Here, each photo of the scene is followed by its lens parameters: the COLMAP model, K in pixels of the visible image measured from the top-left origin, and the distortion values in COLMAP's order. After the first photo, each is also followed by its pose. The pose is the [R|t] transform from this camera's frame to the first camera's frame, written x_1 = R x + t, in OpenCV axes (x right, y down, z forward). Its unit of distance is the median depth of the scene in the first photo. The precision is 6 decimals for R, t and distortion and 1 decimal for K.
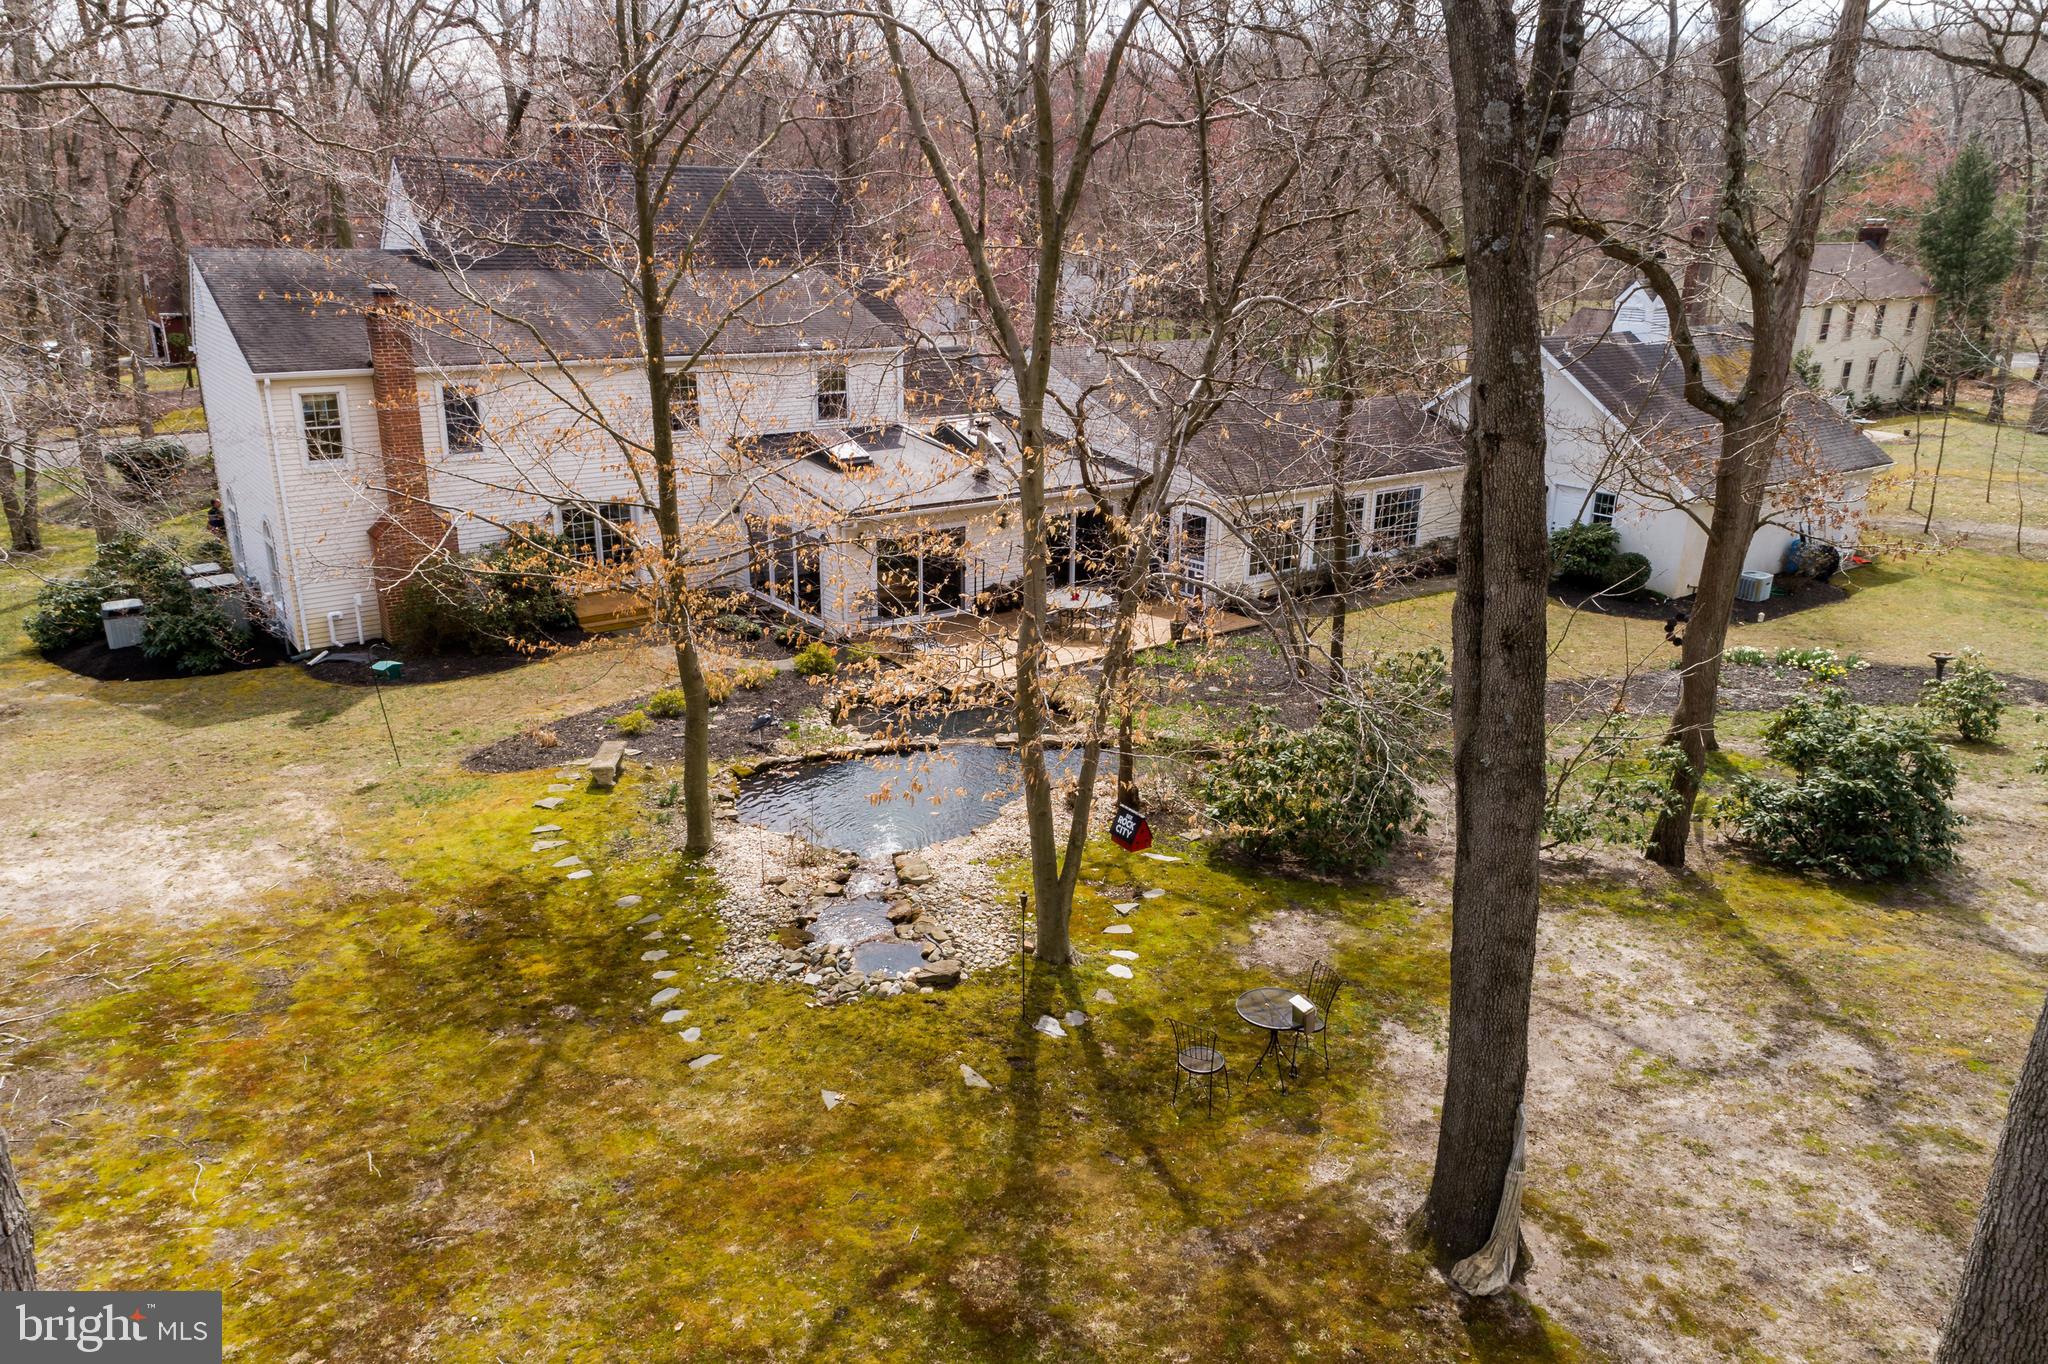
lens RADIAL K [[1443.0, 0, 1081.2], [0, 1443.0, 680.2], [0, 0, 1]] dist [0.043165, -0.009389]
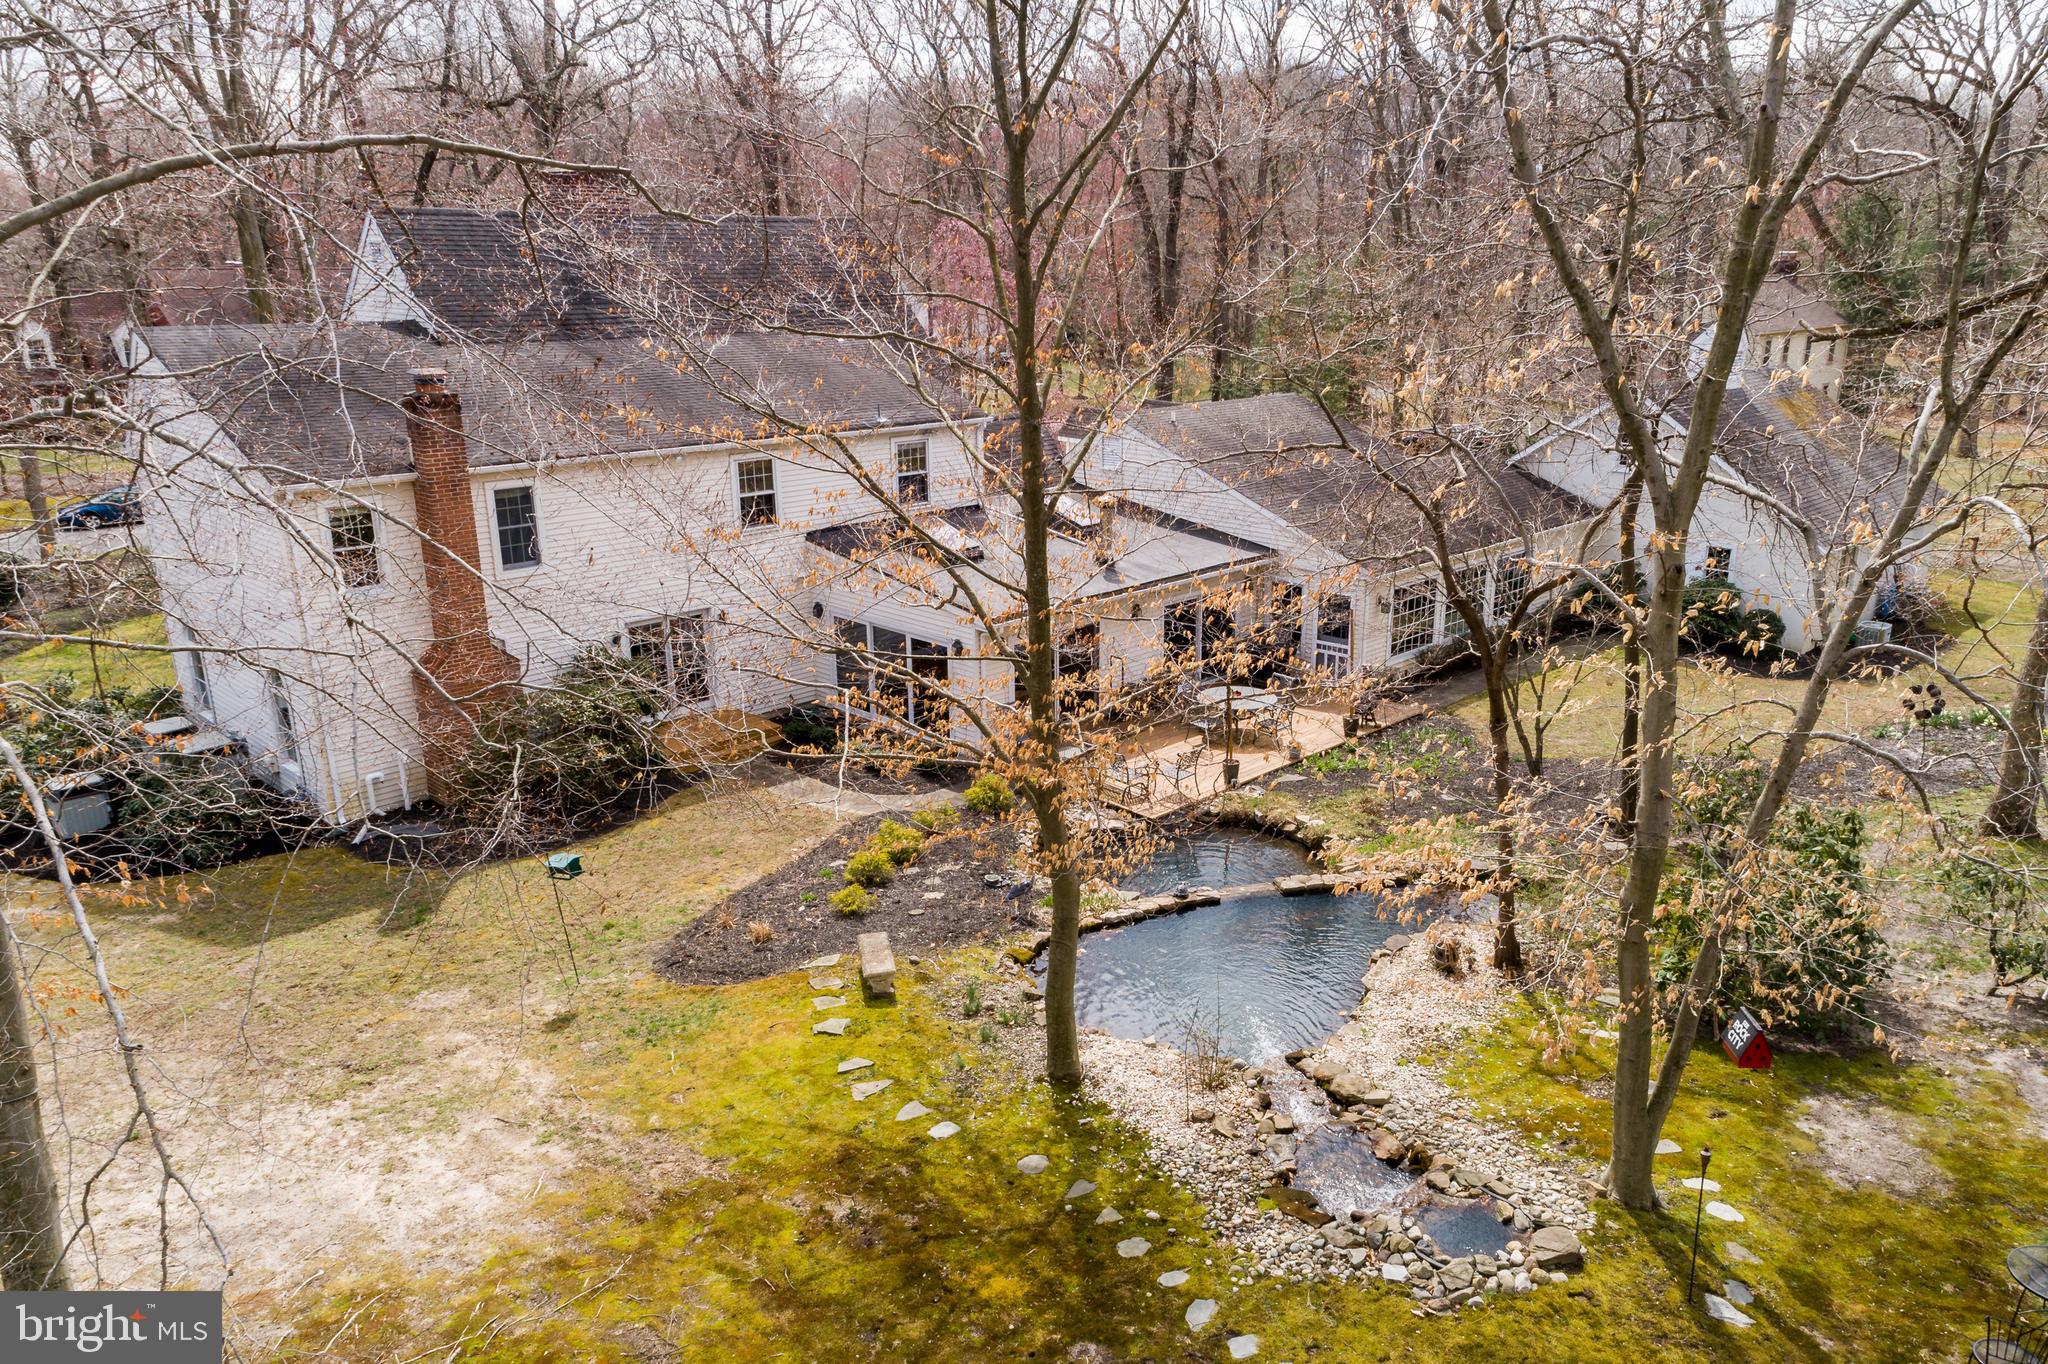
lens RADIAL K [[1443.0, 0, 1021.0], [0, 1443.0, 680.7], [0, 0, 1]] dist [0.043165, -0.009389]
pose [[0.984817, -0.059754, 0.162985, -0.306572], [0.061938, 0.998045, -0.008346, -0.073610], [-0.162167, 0.018314, 0.986593, 0.156175]]
